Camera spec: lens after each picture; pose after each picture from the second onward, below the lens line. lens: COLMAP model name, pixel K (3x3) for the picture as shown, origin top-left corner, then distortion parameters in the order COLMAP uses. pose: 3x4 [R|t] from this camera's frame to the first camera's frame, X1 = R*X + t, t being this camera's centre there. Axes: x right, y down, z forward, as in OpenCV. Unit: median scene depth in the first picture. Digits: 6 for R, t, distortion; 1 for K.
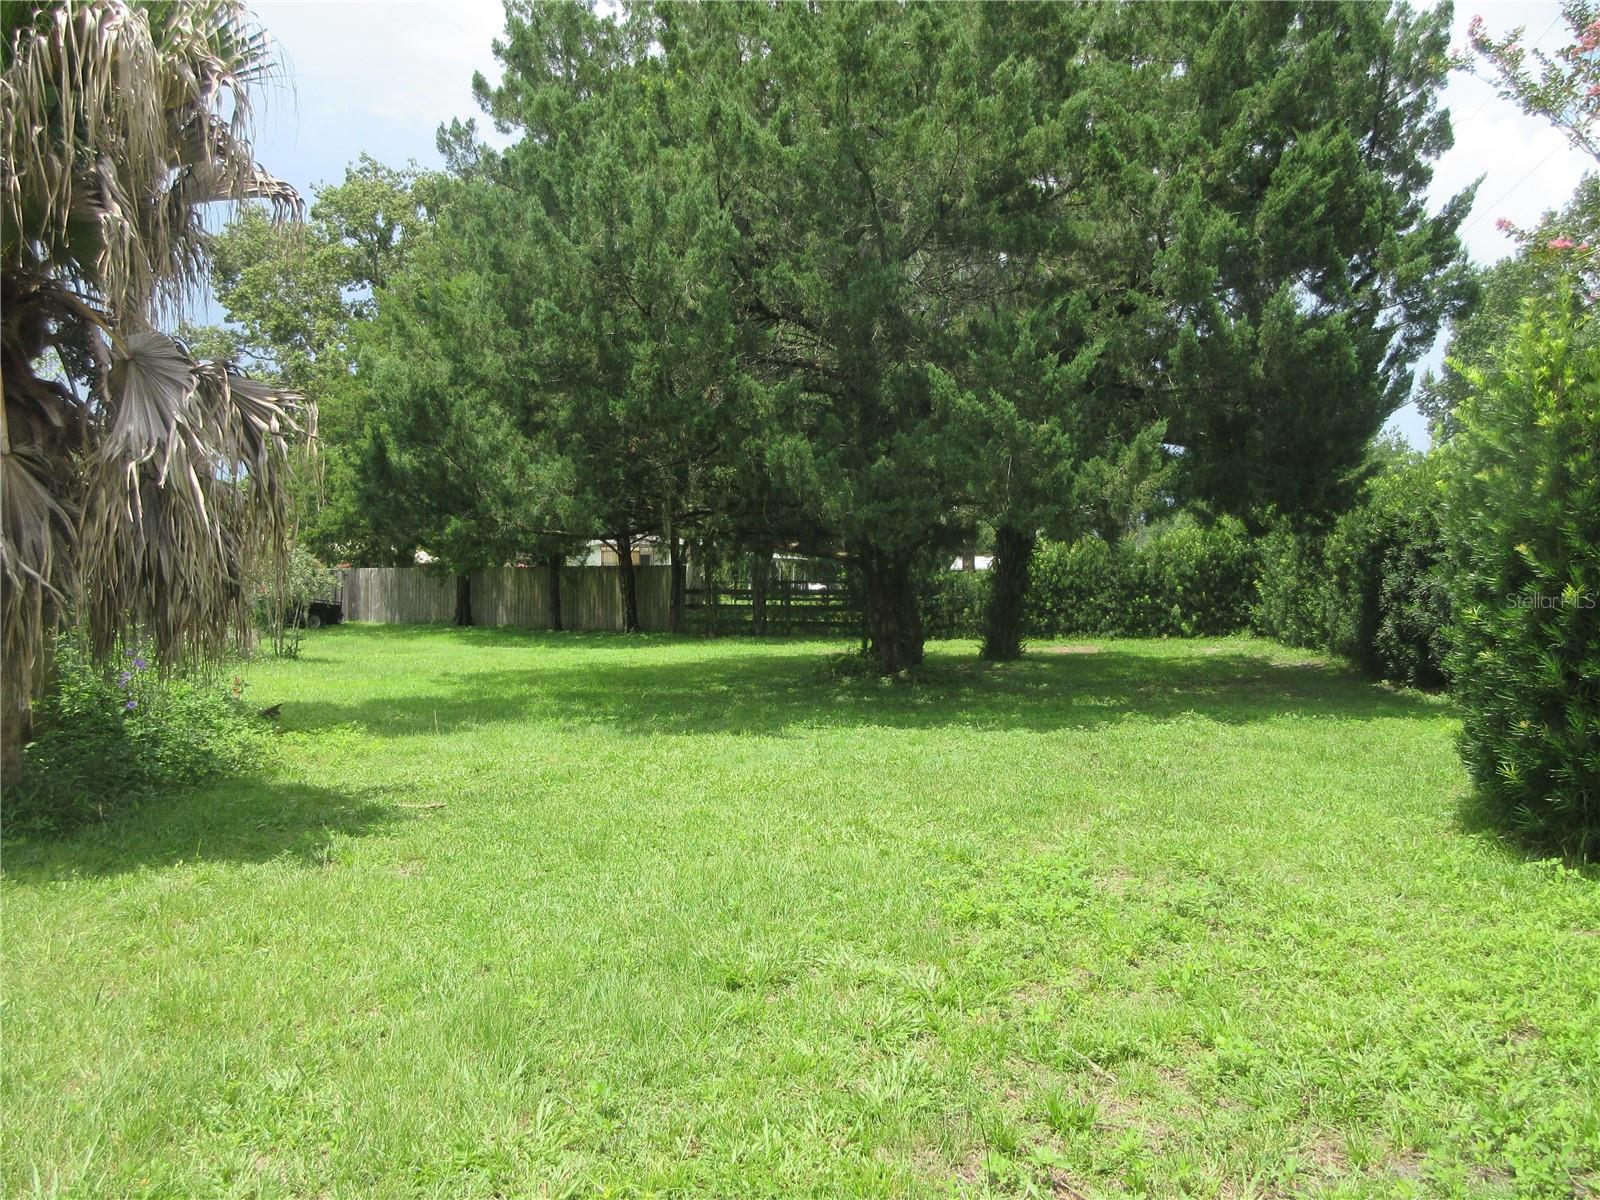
lens RADIAL K [[1173.9, 0, 803.5], [0, 1173.9, 599.1], [0, 0, 1]] dist [0.000336, 0.001993]
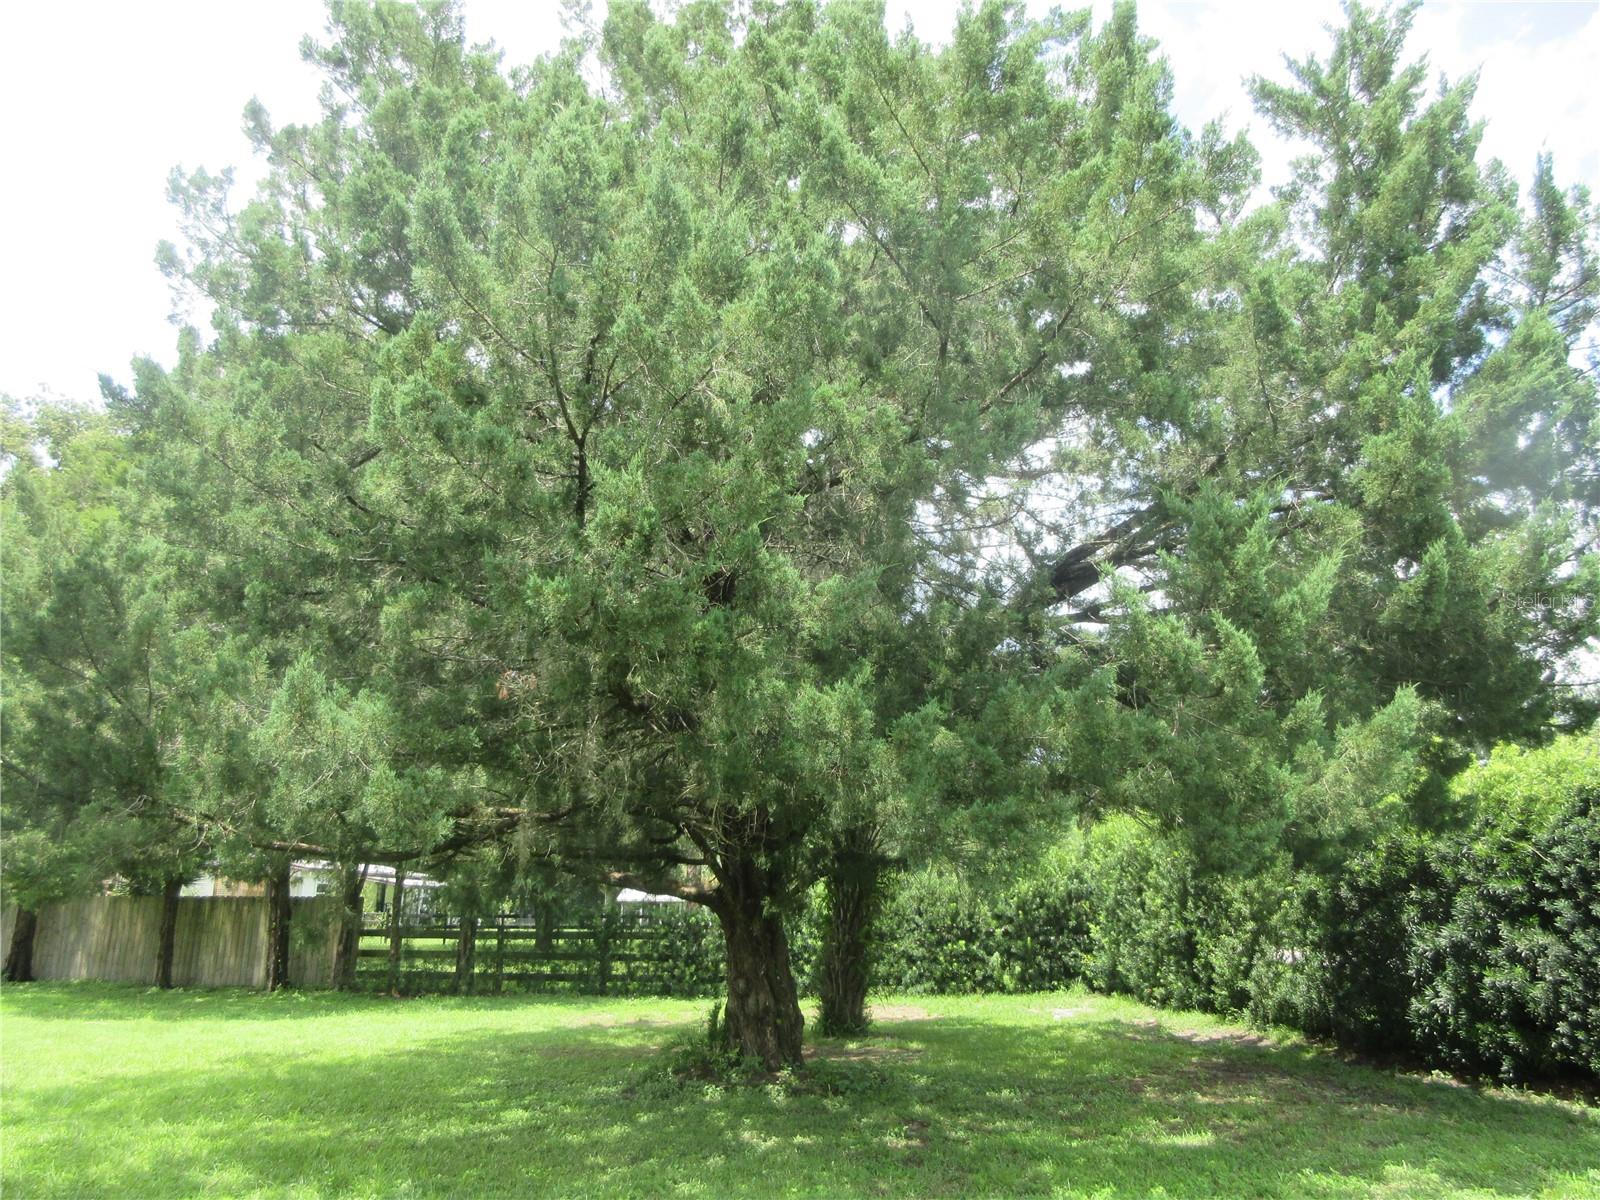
lens RADIAL K [[1173.9, 0, 793.9], [0, 1173.9, 599.1], [0, 0, 1]] dist [0.000336, 0.001993]
pose [[0.956352, 0.081425, 0.280645, -0.077456], [-0.001966, 0.962165, -0.272459, -0.009304], [-0.292212, 0.260015, 0.920328, 0.201326]]
